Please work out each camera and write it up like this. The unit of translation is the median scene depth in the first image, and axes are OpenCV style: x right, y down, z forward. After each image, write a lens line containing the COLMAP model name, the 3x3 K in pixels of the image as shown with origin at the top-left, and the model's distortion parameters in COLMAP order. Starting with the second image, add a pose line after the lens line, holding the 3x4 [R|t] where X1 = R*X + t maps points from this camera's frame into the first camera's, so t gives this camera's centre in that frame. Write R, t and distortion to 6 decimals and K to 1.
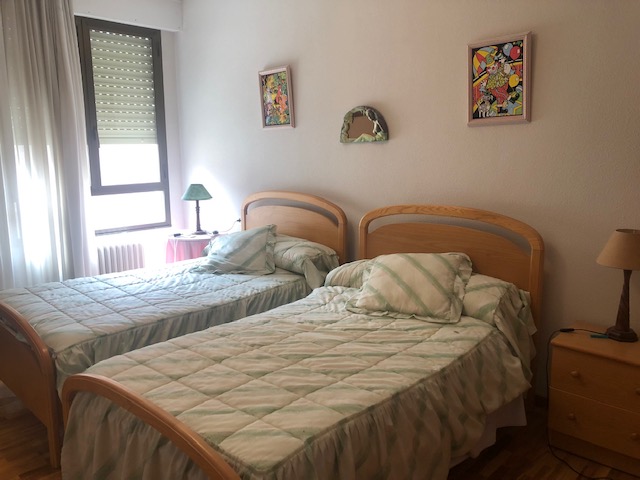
lens RADIAL K [[521.6, 0, 315.9], [0, 521.6, 240.0], [0, 0, 1]] dist [-0.033051, 0.003438]
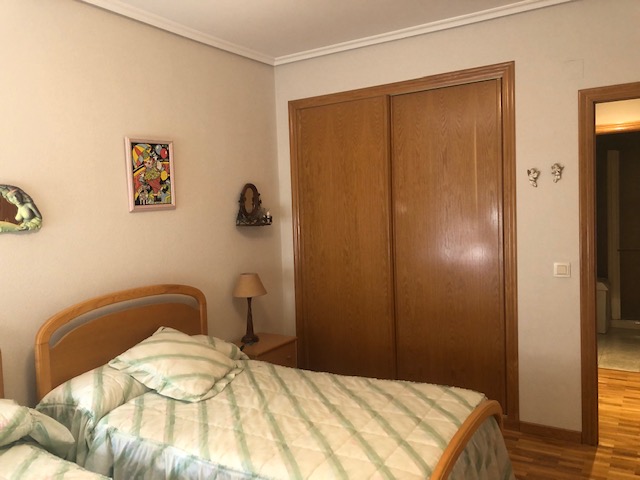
lens RADIAL K [[521.6, 0, 316.6], [0, 521.6, 241.6], [0, 0, 1]] dist [-0.033051, 0.003438]
pose [[-0.222410, -0.047751, 0.973783, -0.876790], [0.210886, 0.972798, 0.095868, -0.190303], [-0.951872, 0.226679, -0.206290, 0.913397]]
